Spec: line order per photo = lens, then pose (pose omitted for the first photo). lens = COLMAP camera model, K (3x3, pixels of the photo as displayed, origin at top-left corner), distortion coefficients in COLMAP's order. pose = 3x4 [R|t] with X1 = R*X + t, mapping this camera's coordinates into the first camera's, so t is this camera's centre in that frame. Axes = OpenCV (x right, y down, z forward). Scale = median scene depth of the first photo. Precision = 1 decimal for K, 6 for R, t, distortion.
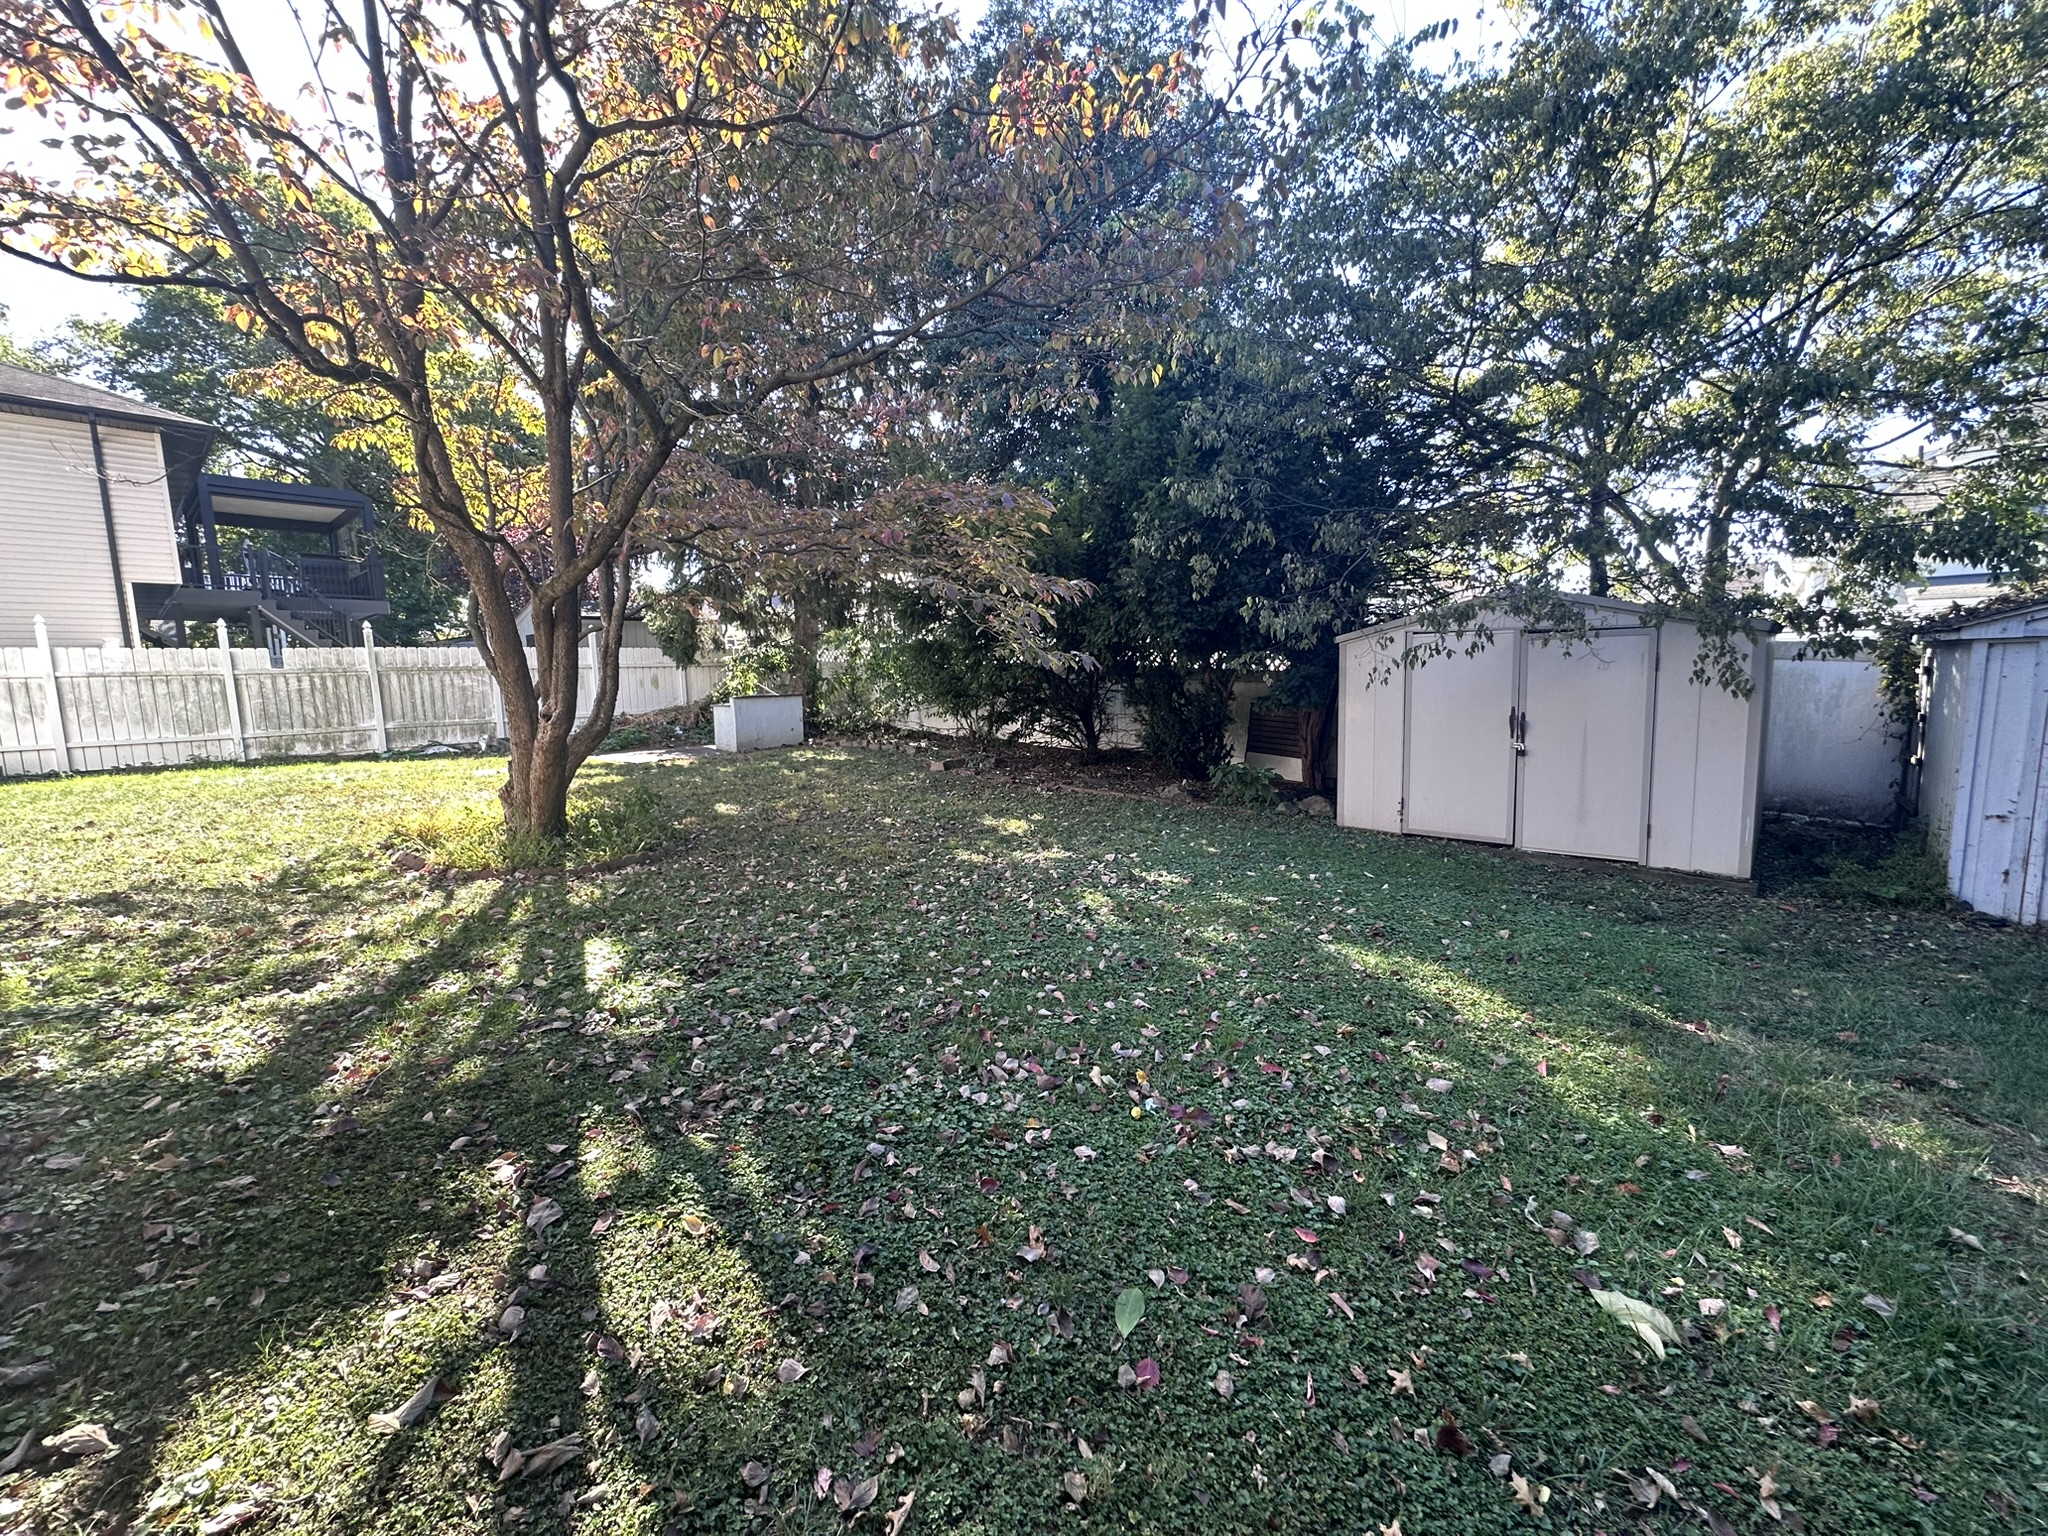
lens RADIAL K [[823.2, 0, 1024.6], [0, 823.2, 769.2], [0, 0, 1]] dist [-0.001161, 0.000809]
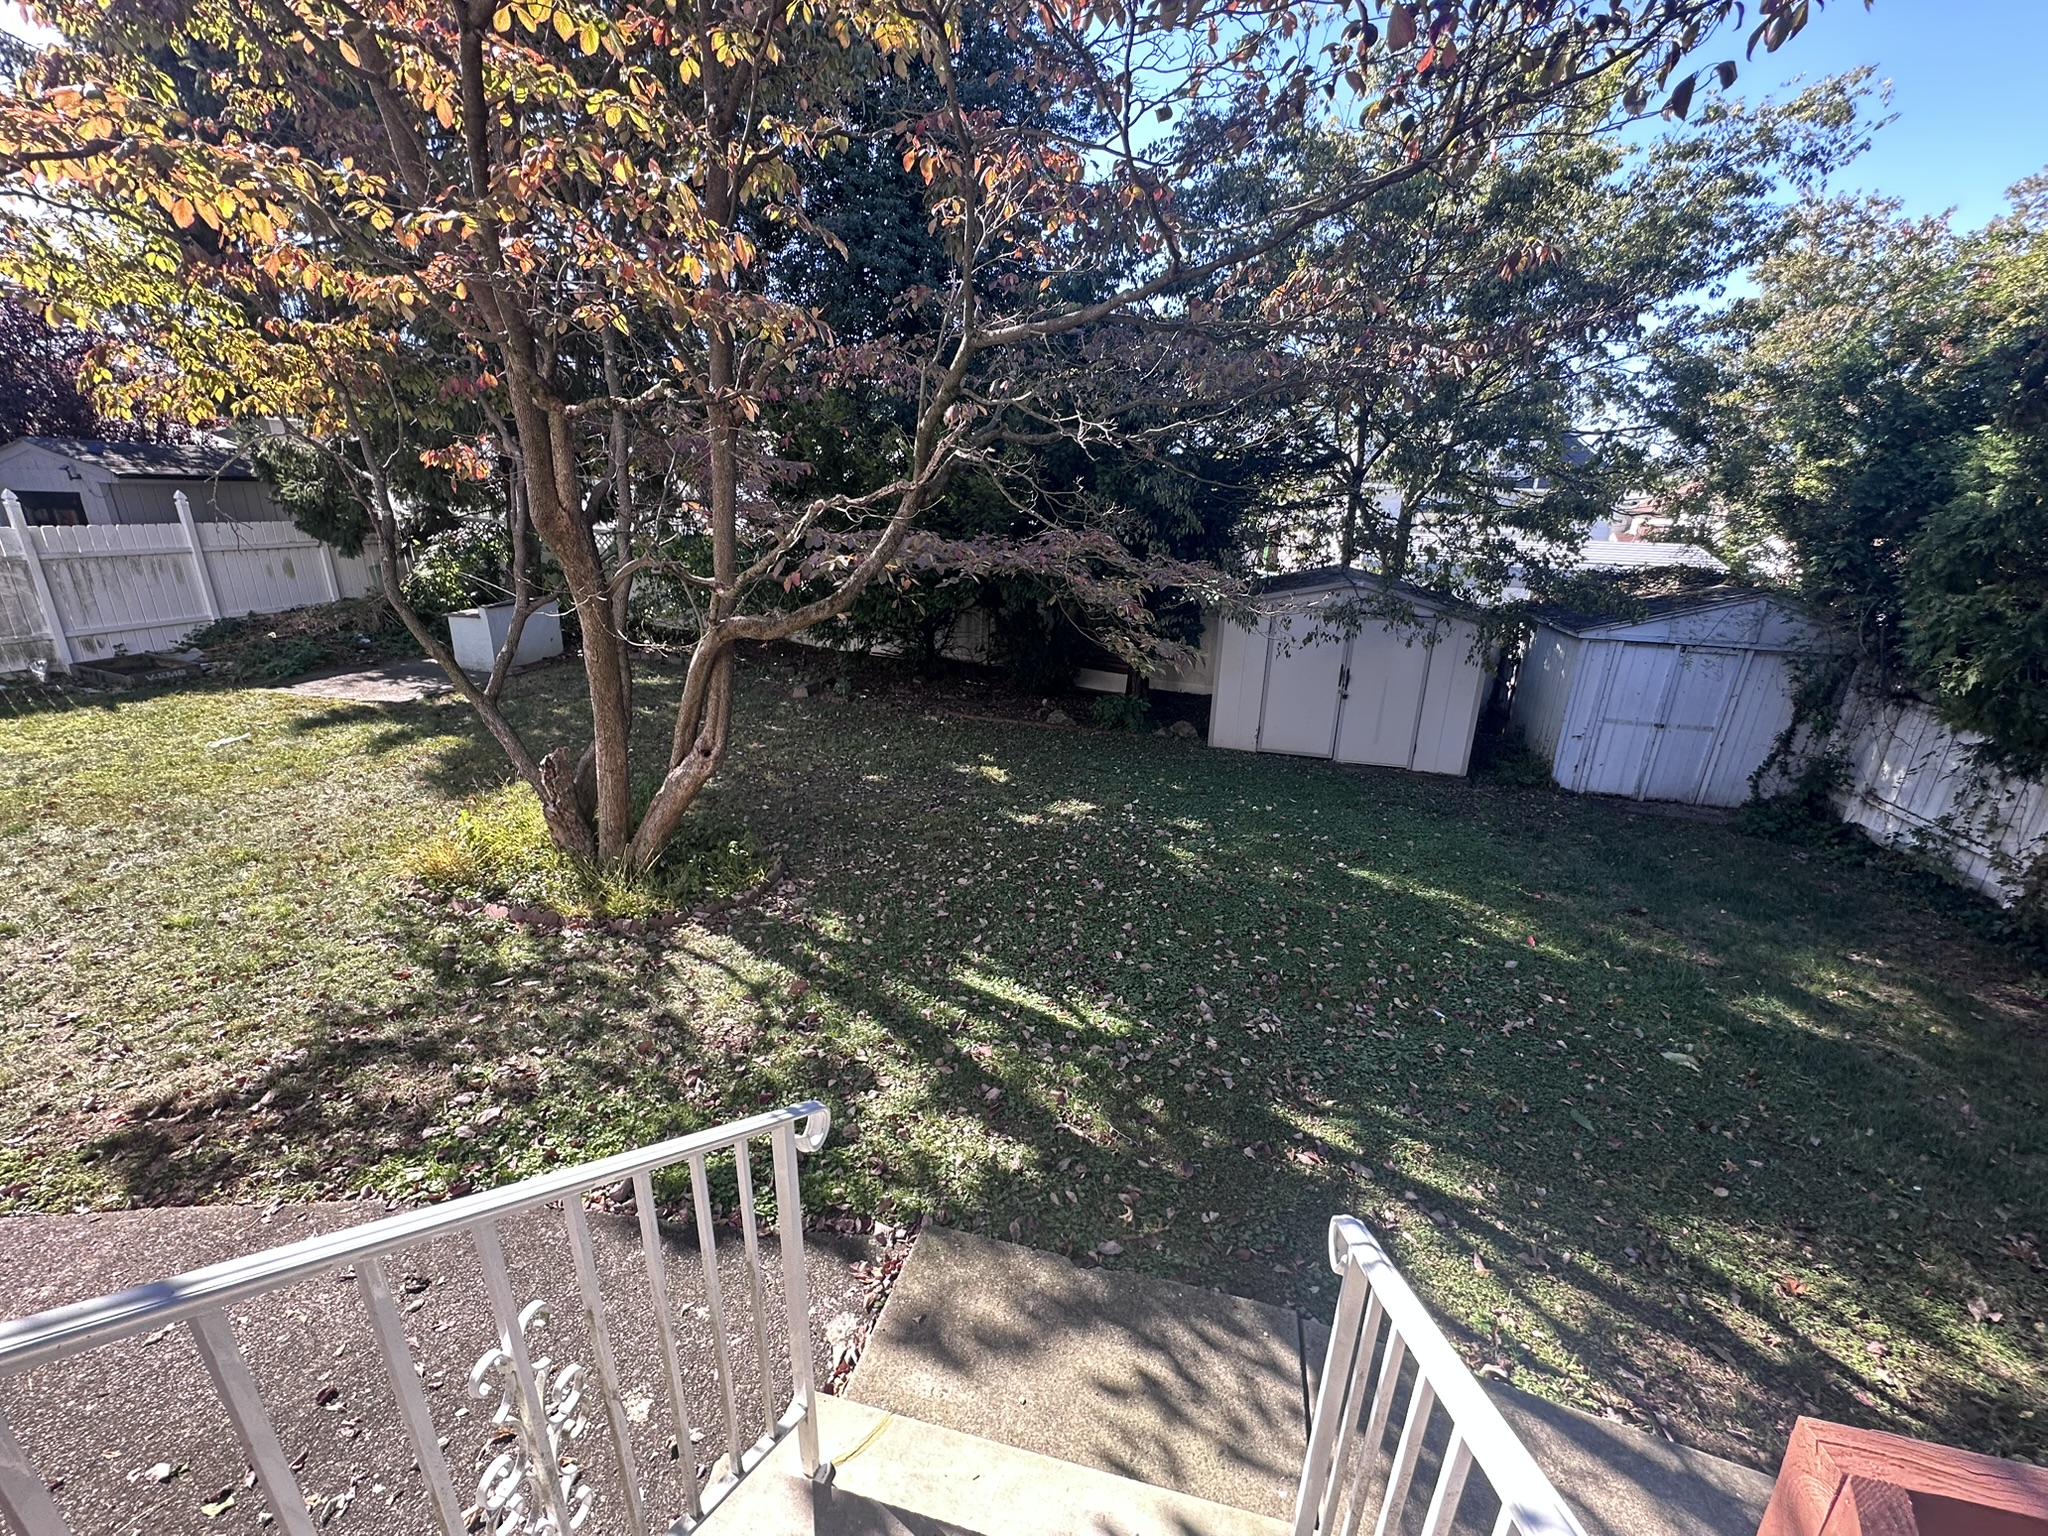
lens RADIAL K [[823.2, 0, 1023.8], [0, 823.2, 778.7], [0, 0, 1]] dist [-0.001161, 0.000809]
pose [[0.882049, -0.107567, 0.458715, -0.851941], [0.005998, 0.976075, 0.217351, -0.291902], [-0.471120, -0.188963, 0.861591, -0.008672]]
